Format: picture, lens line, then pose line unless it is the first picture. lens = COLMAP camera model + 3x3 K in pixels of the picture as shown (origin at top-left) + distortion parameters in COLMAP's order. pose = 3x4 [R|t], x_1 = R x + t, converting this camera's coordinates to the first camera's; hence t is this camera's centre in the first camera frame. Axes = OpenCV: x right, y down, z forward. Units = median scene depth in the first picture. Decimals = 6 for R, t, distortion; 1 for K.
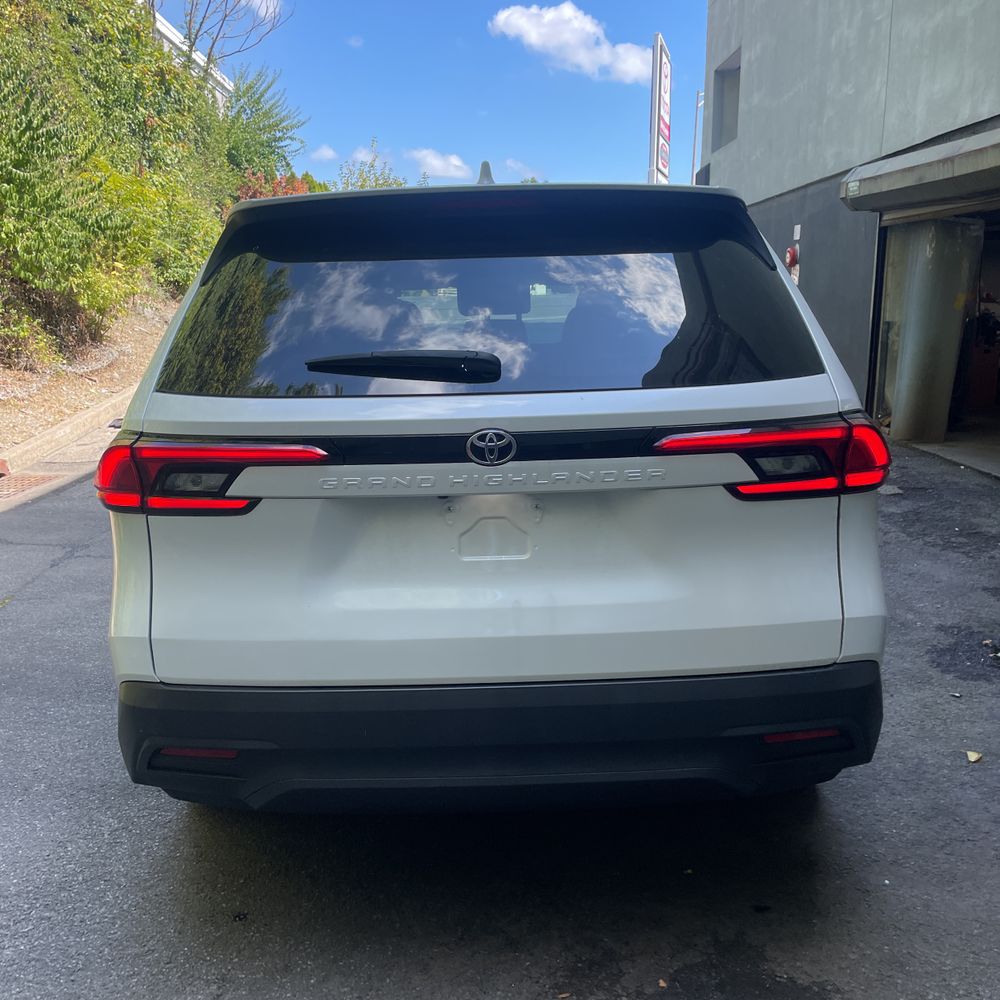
lens RADIAL K [[1012.5, 0, 499.7], [0, 1012.5, 507.8], [0, 0, 1]] dist [0.023288, 0.000000]
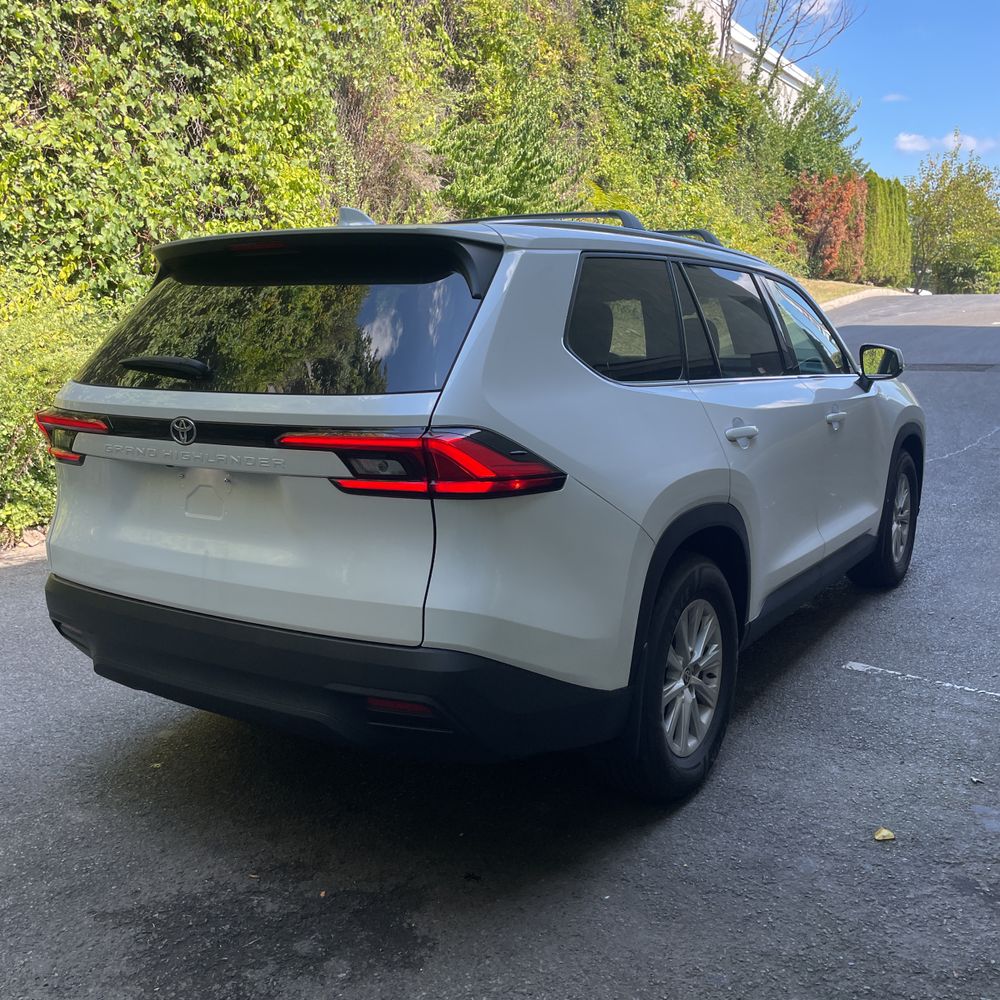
lens RADIAL K [[1012.5, 0, 498.9], [0, 1012.5, 491.9], [0, 0, 1]] dist [0.023288, 0.000000]
pose [[0.836973, 0.105351, -0.537008, 0.885931], [-0.113527, 0.993373, 0.017941, -0.043194], [0.535339, 0.045949, 0.843386, 0.081889]]
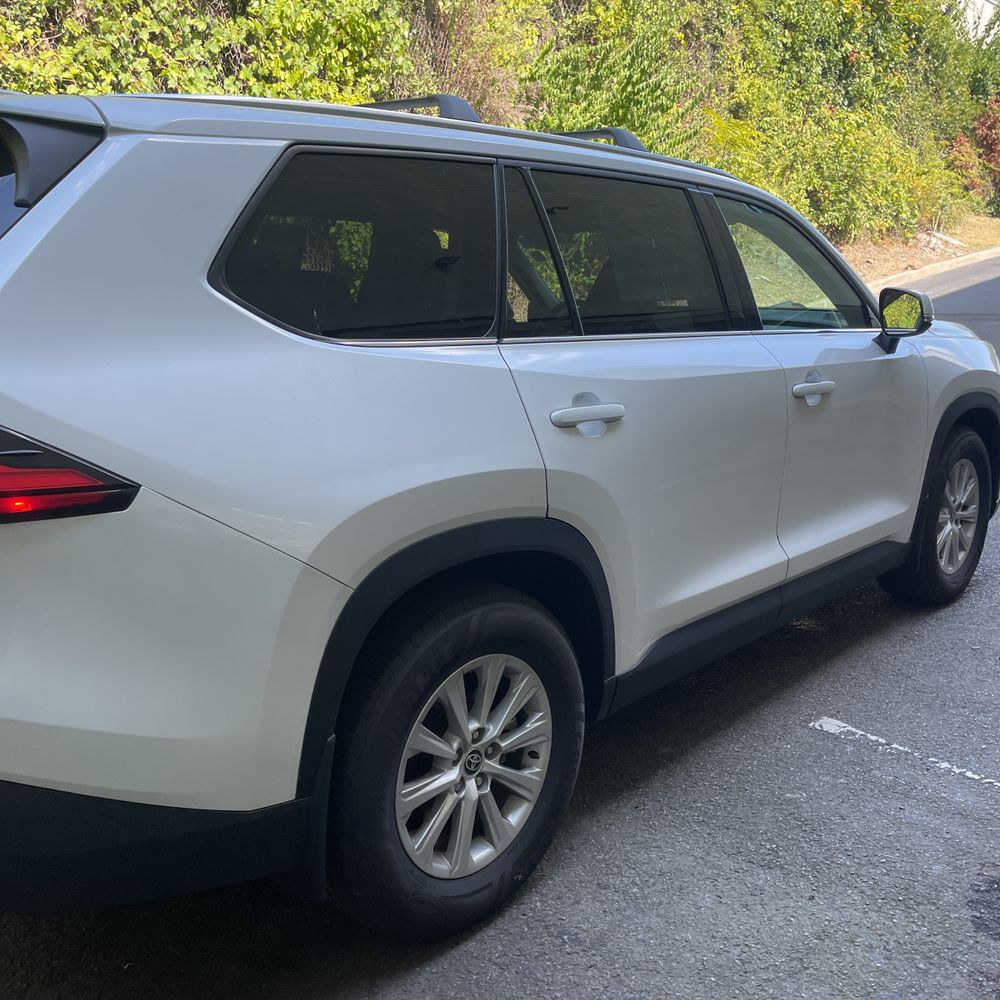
lens RADIAL K [[1012.5, 0, 499.4], [0, 1012.5, 497.1], [0, 0, 1]] dist [0.023288, 0.000000]
pose [[0.732114, 0.159806, -0.662172, 1.002814], [-0.132573, 0.986931, 0.091606, -0.138178], [0.668157, 0.020720, 0.743732, 0.672552]]
